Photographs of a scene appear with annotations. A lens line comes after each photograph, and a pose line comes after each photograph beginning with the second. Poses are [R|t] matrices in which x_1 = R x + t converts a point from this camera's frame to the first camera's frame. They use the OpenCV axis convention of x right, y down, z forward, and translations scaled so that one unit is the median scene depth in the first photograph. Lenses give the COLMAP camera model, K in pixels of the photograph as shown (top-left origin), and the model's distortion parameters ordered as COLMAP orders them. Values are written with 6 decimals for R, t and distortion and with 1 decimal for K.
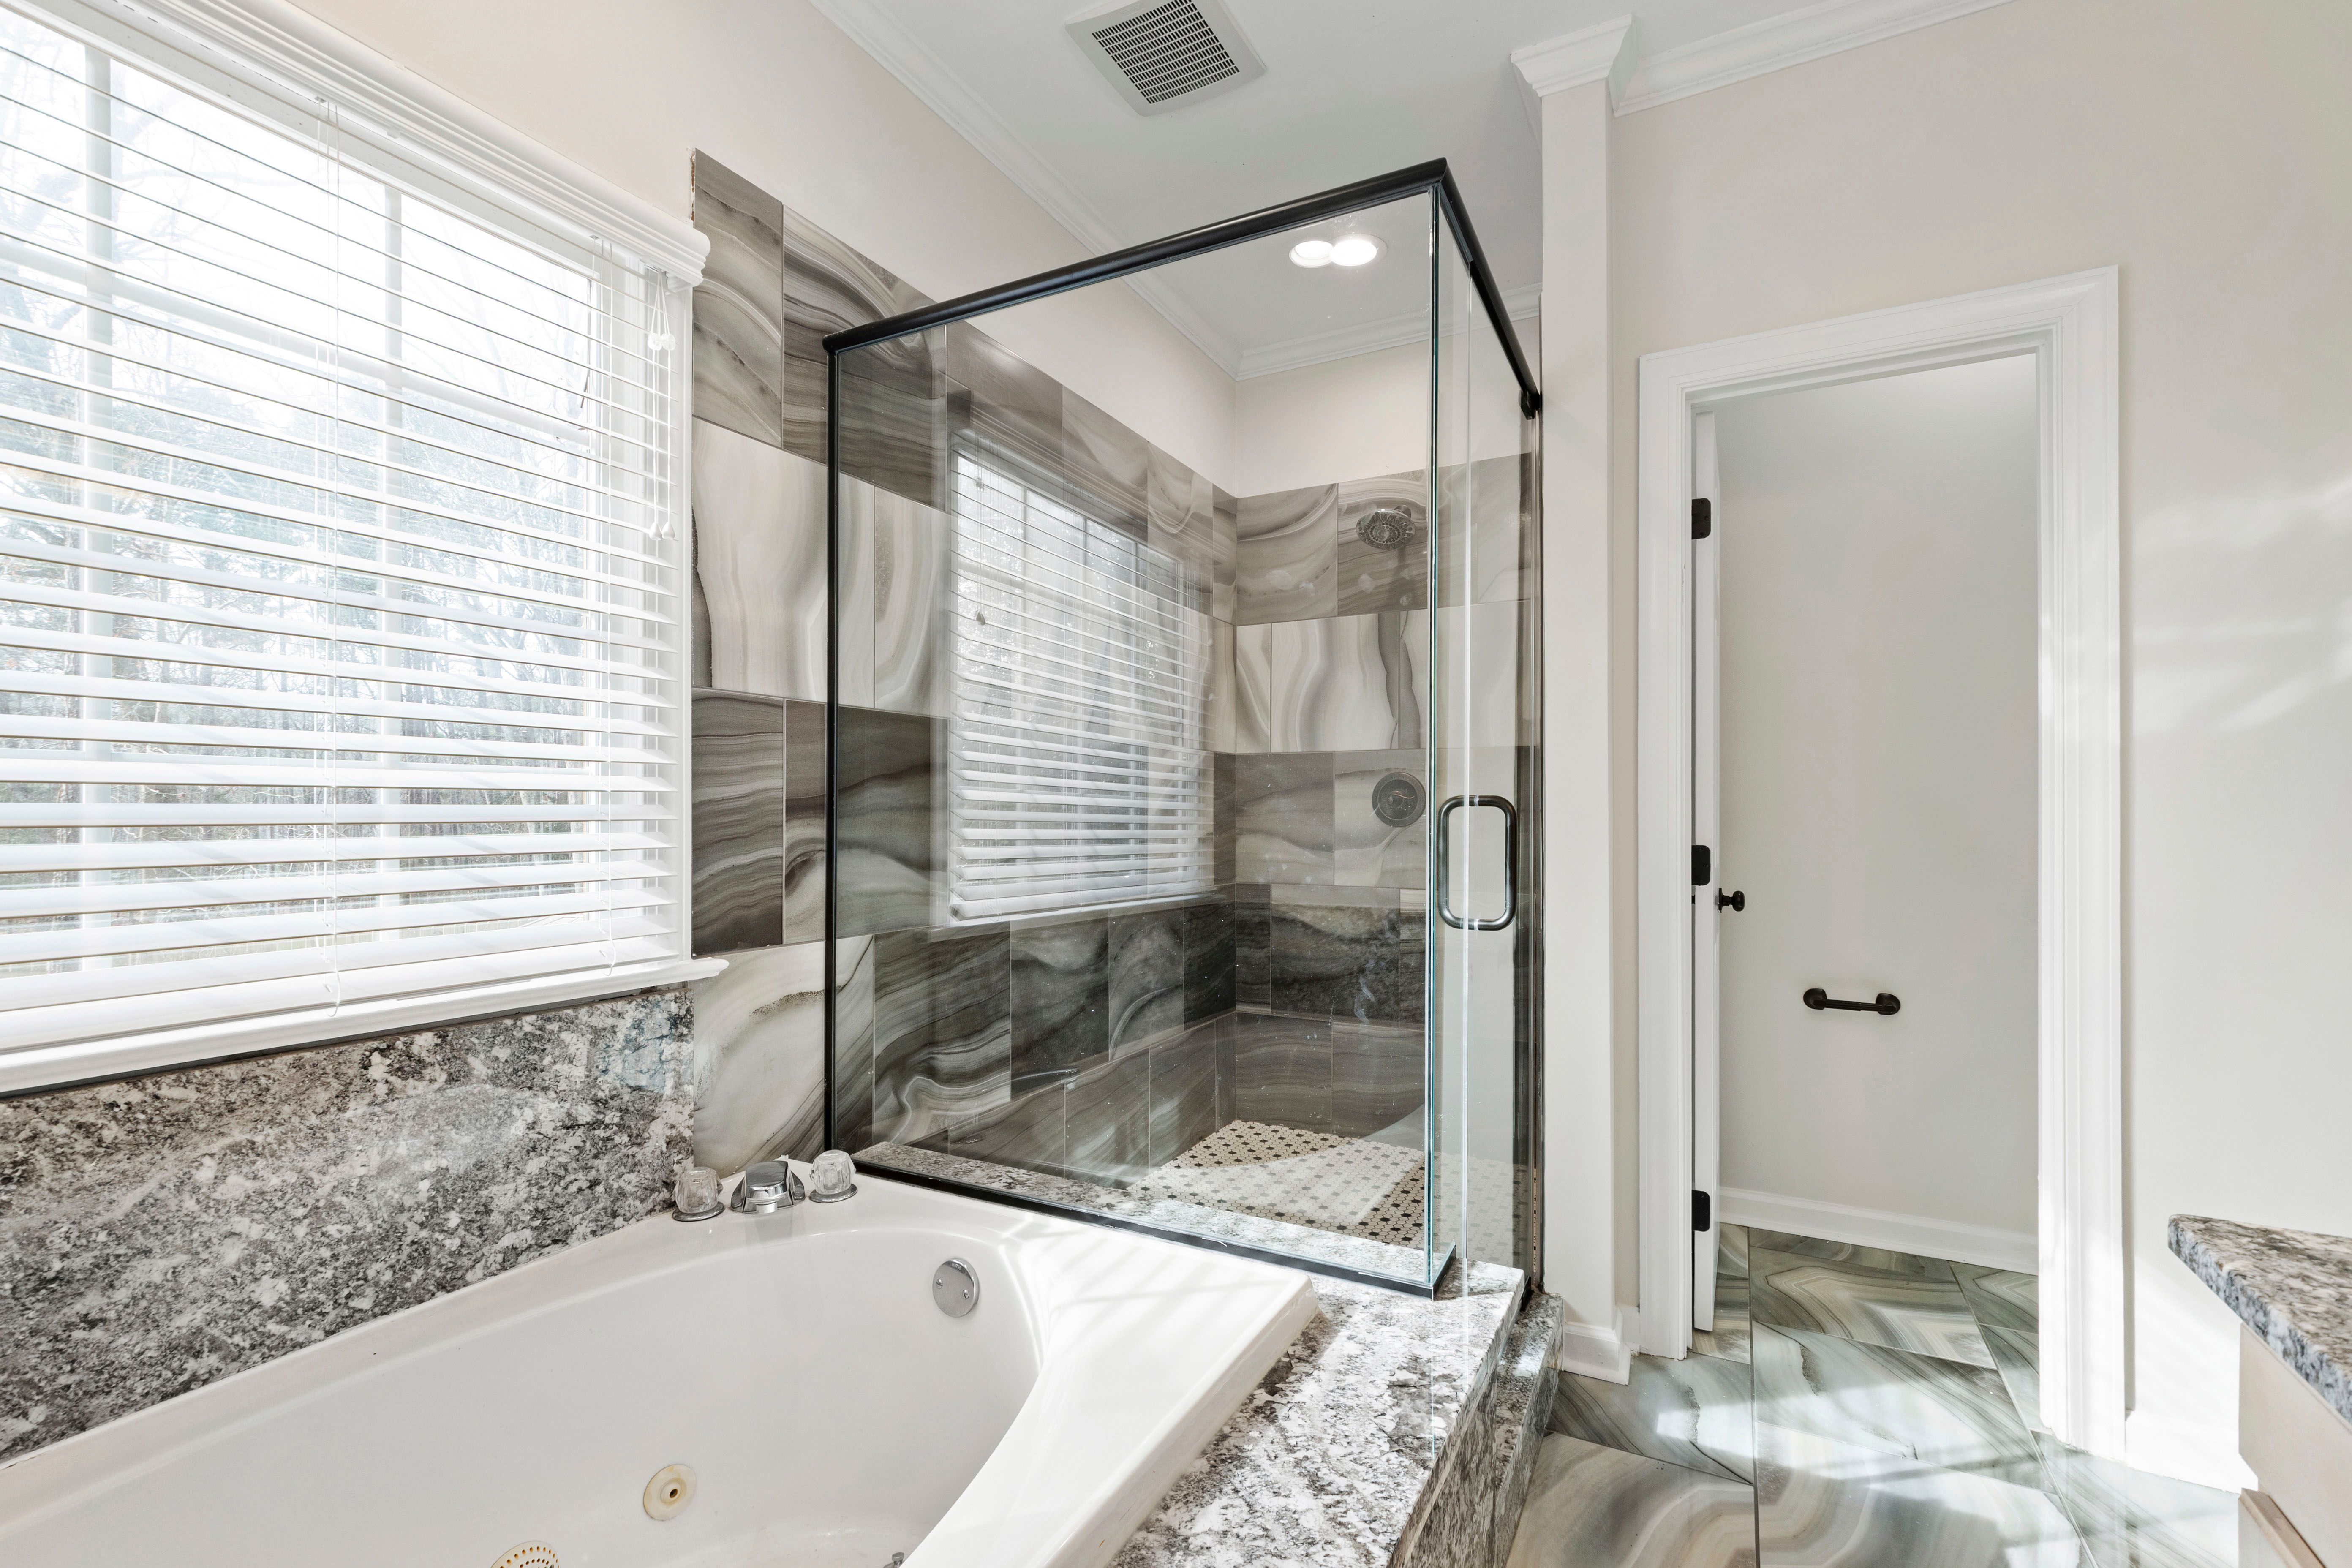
lens RADIAL K [[1030.6, 0, 1176.1], [0, 1030.6, 807.1], [0, 0, 1]] dist [-0.002392, -0.000439]
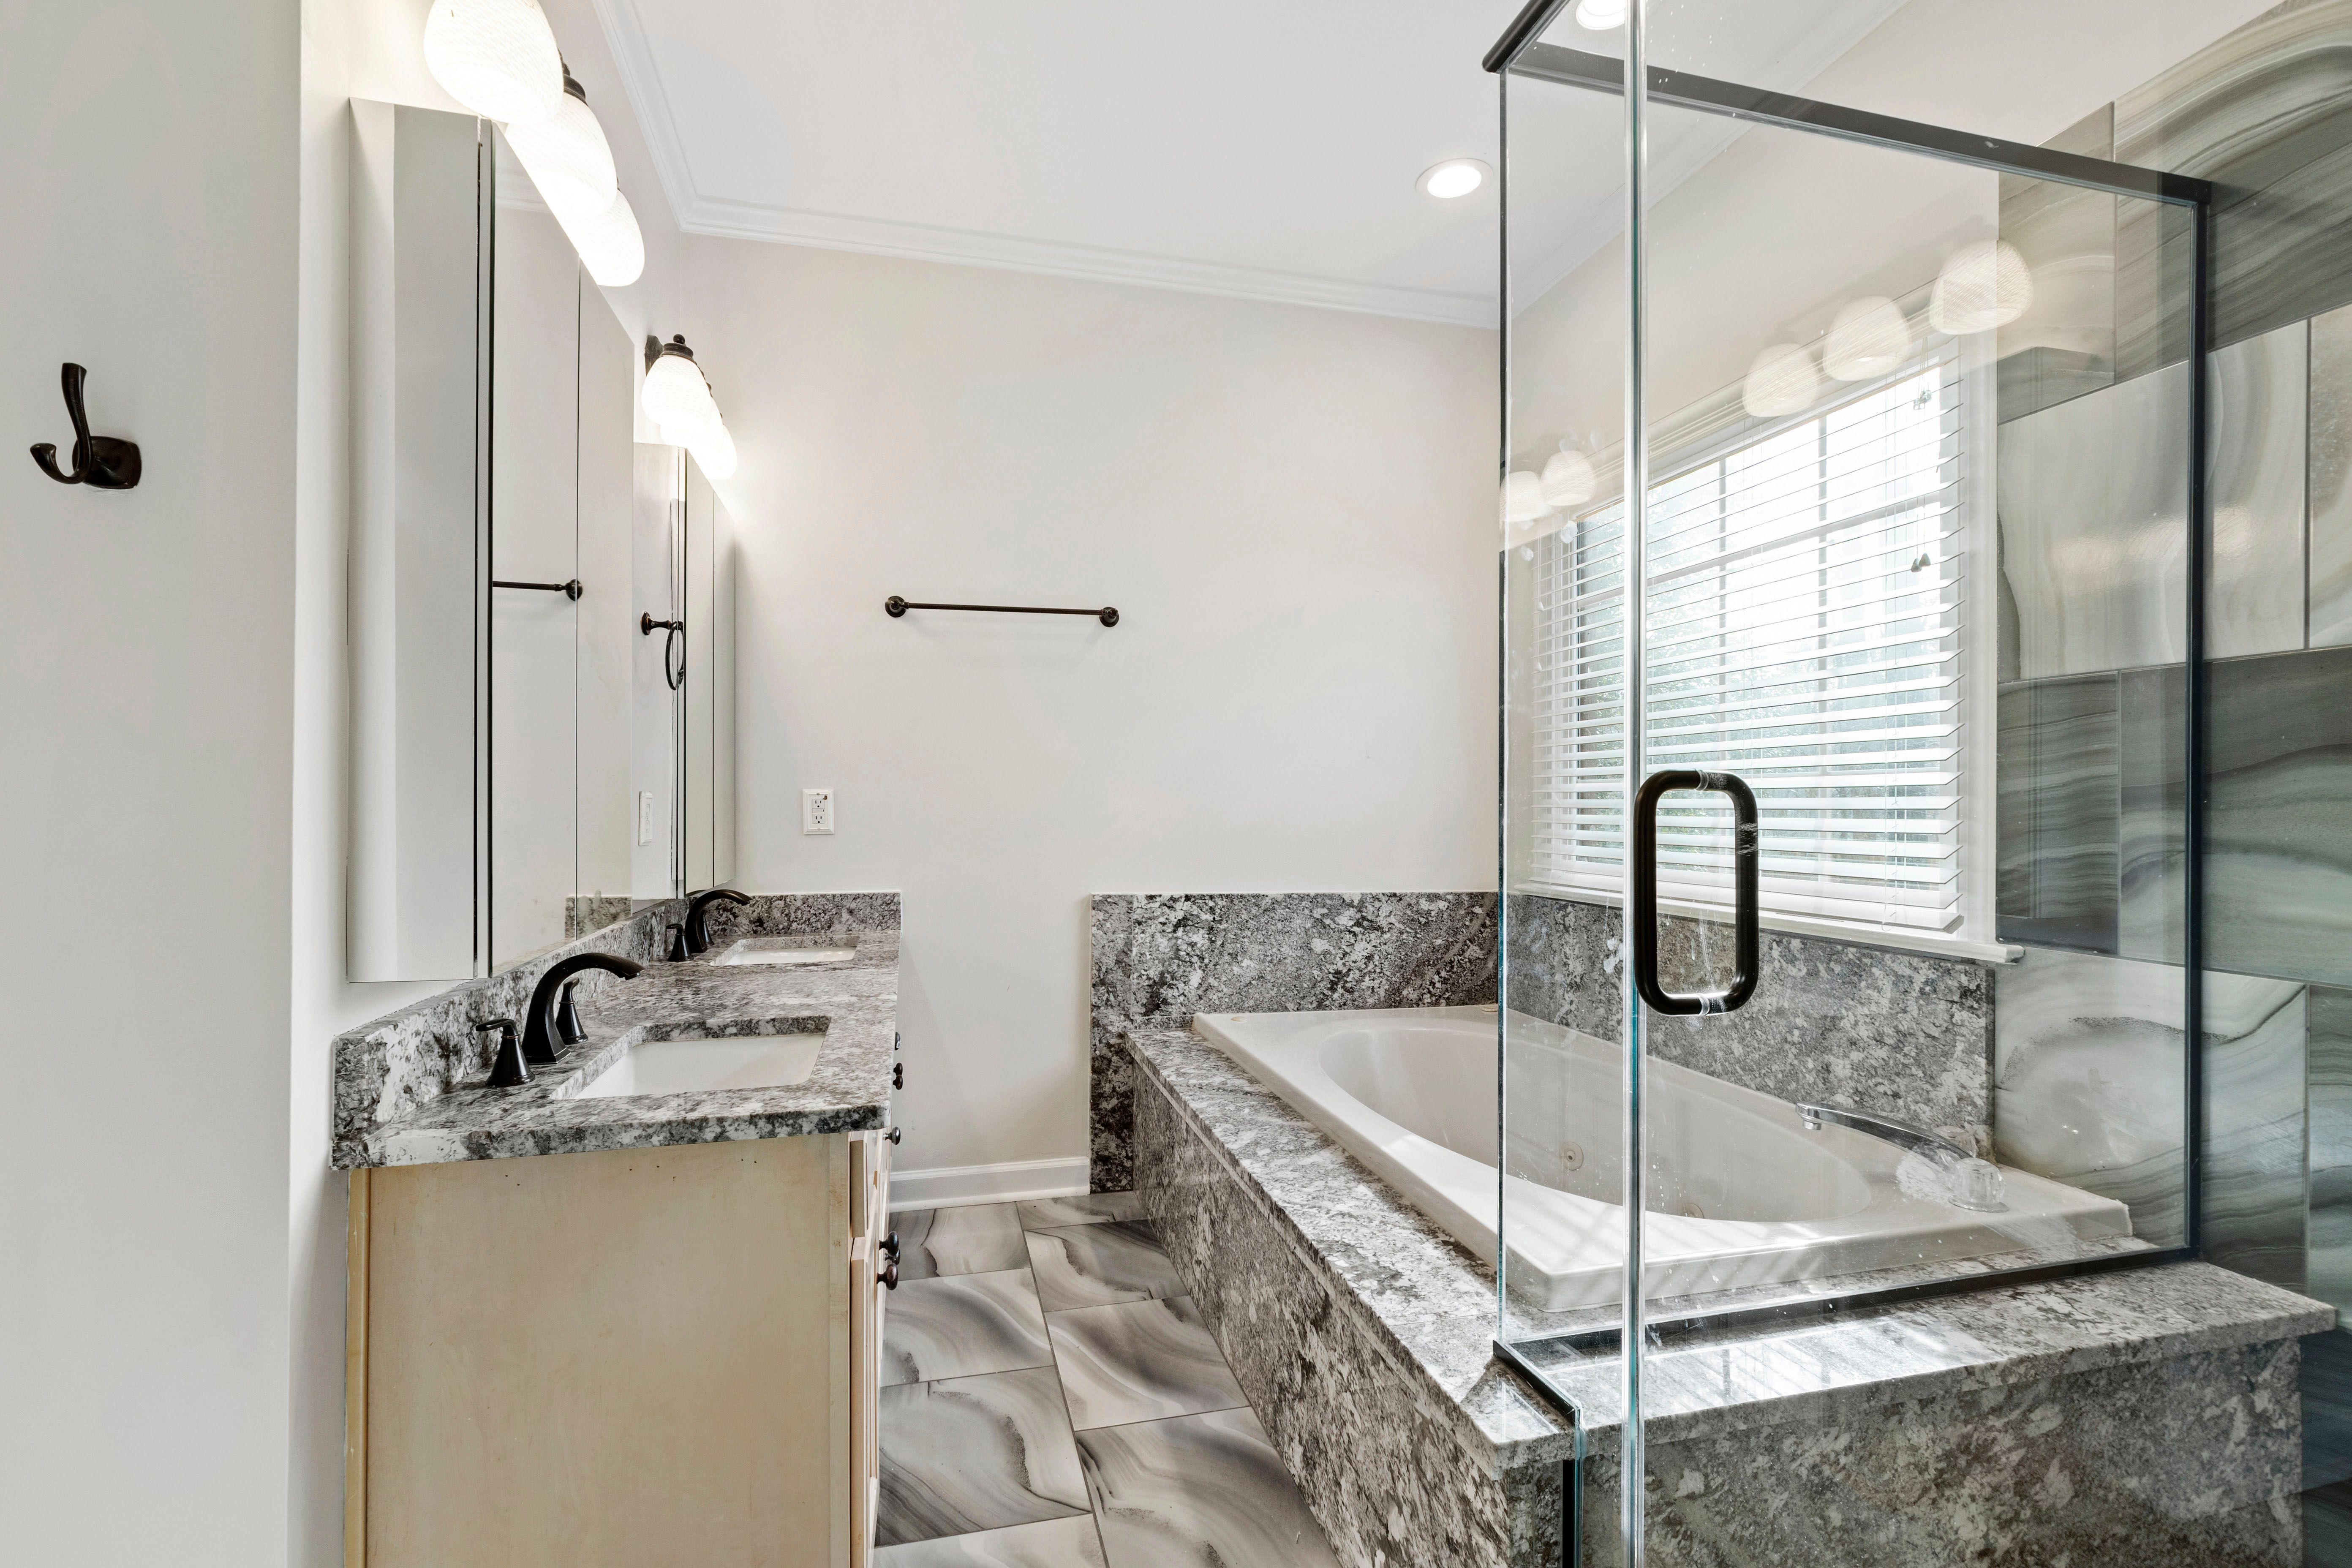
lens RADIAL K [[1041.0, 0, 1169.8], [0, 1041.0, 814.1], [0, 0, 1]] dist [0.002671, -0.000216]
pose [[-0.736704, 0.006093, -0.676188, 0.910938], [0.001839, 0.999974, 0.007007, 0.007721], [0.676213, 0.003919, -0.736696, 1.267265]]
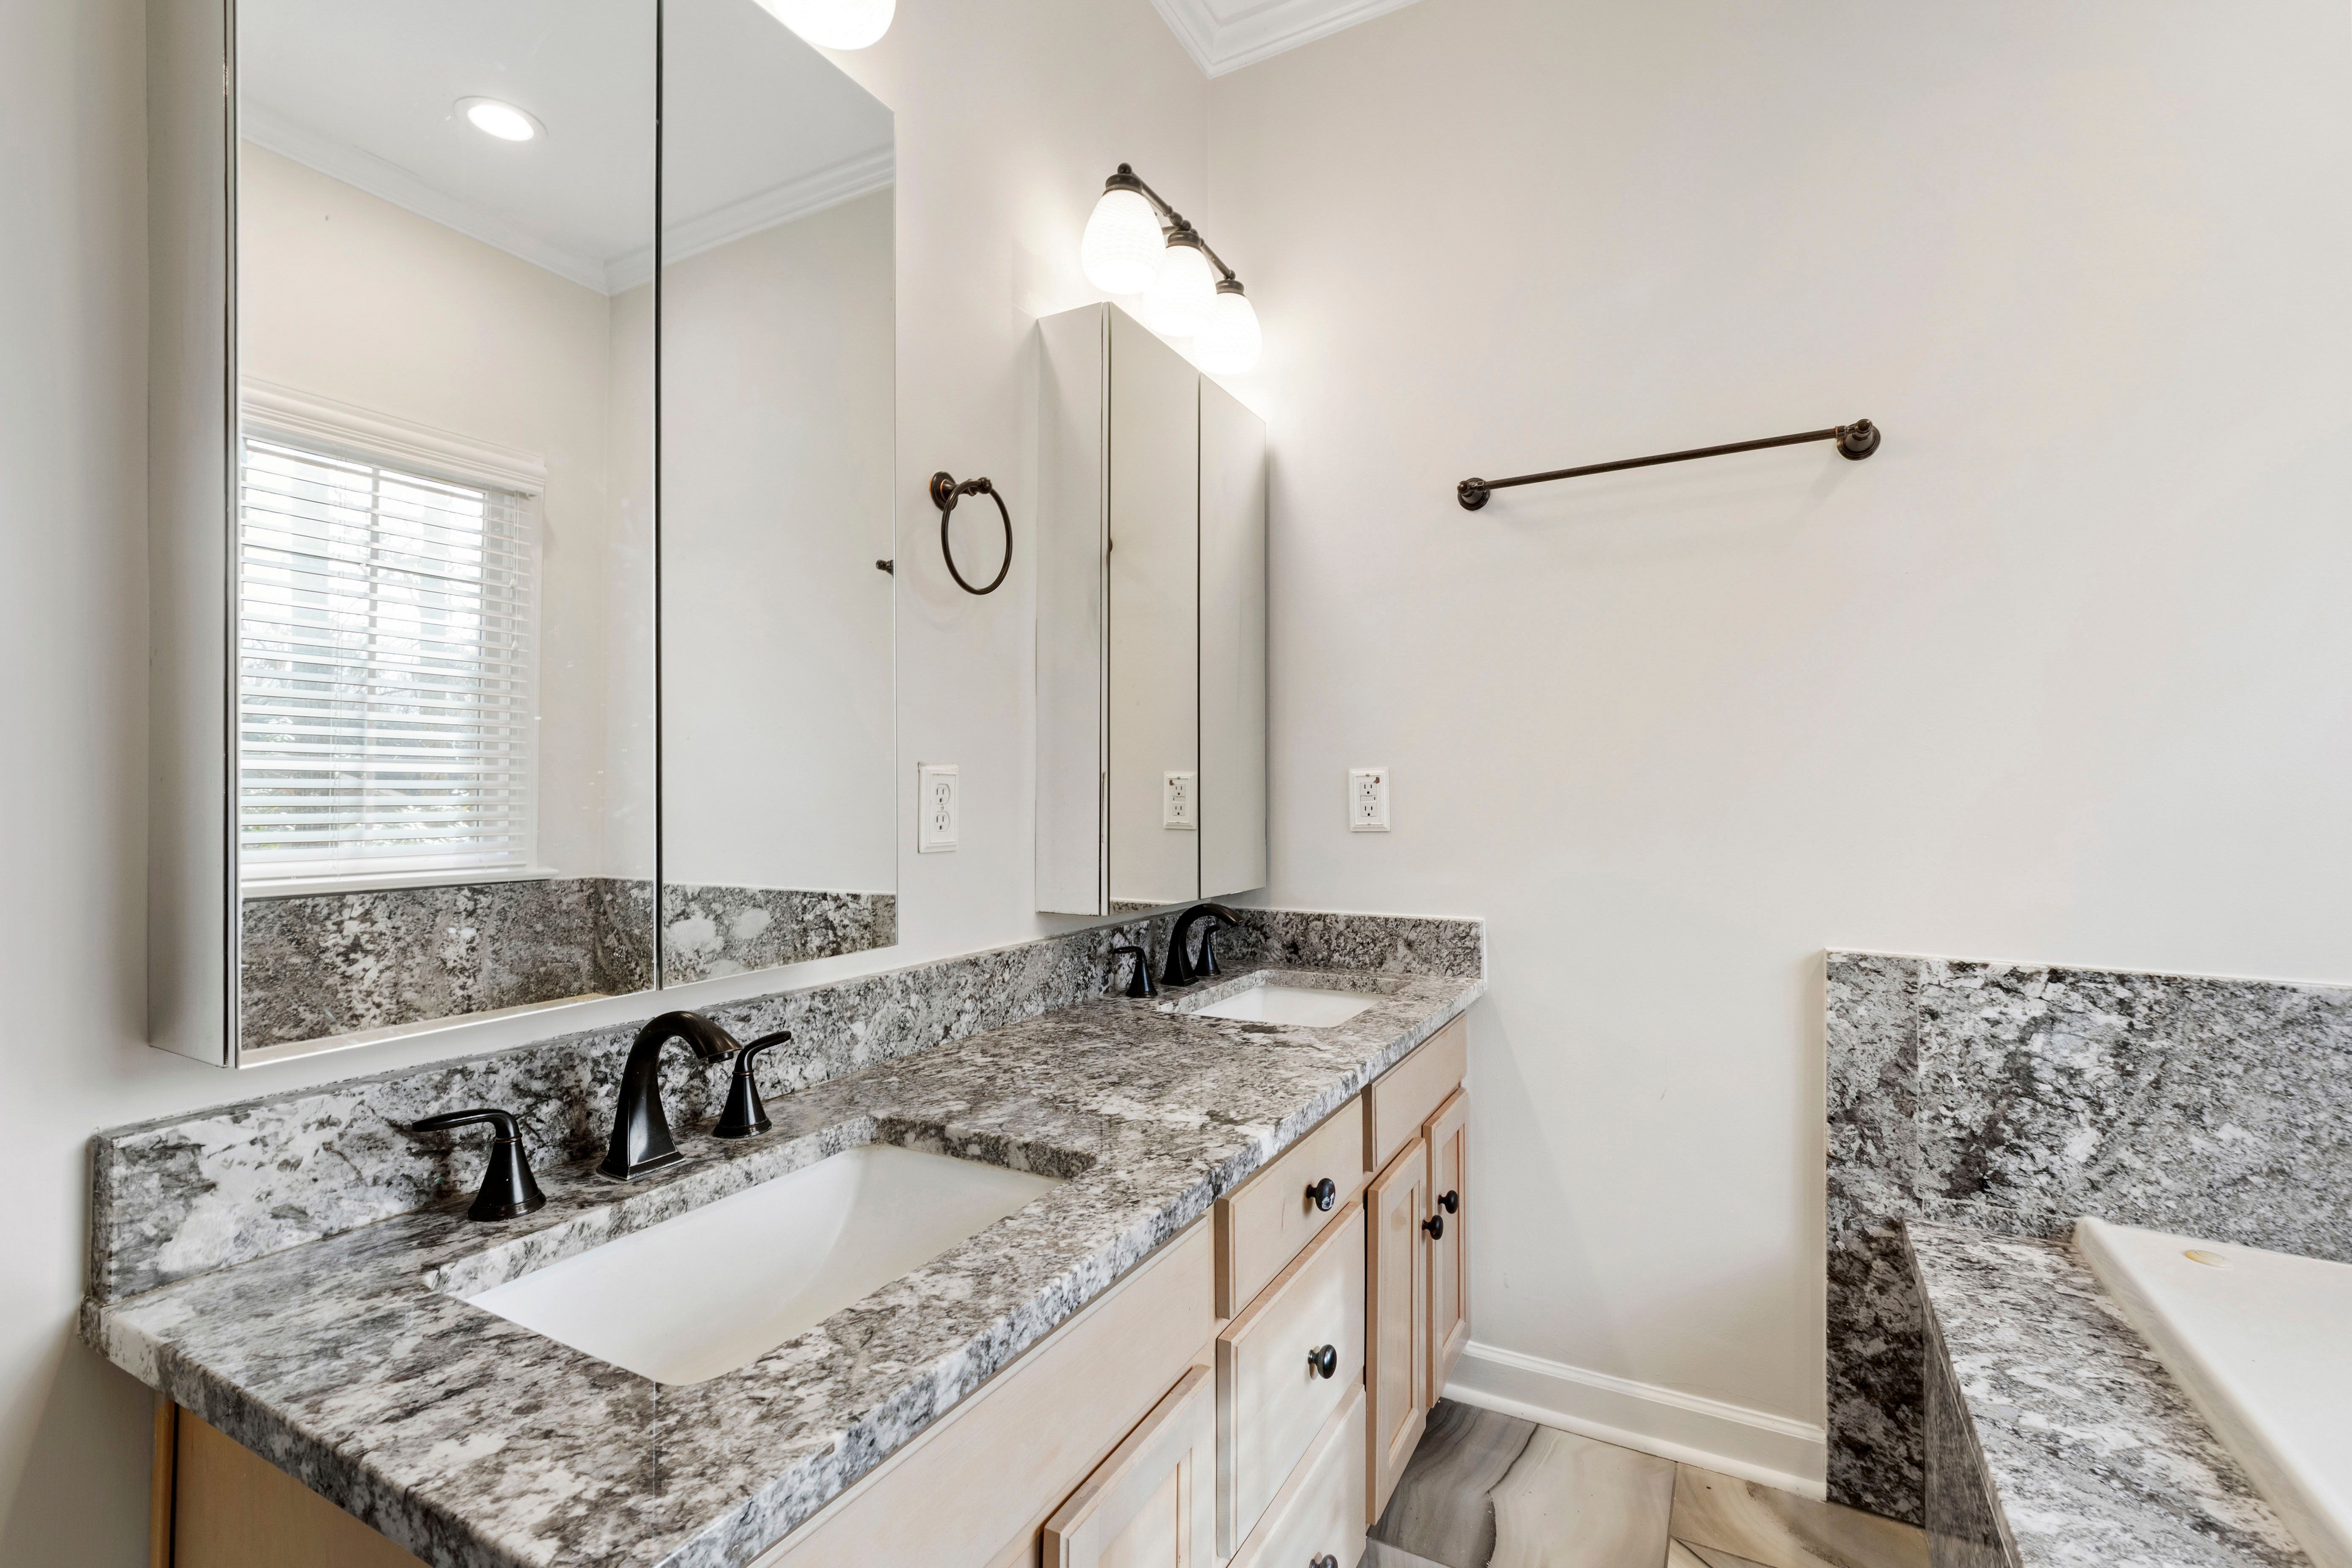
lens RADIAL K [[1038.2, 0, 1177.2], [0, 1038.2, 787.5], [0, 0, 1]] dist [-0.001117, -0.000196]
pose [[-0.999992, 0.000238, 0.004057, 0.400414], [0.000168, 0.999850, -0.017341, 0.021212], [-0.004060, -0.017340, -0.999841, 0.835733]]
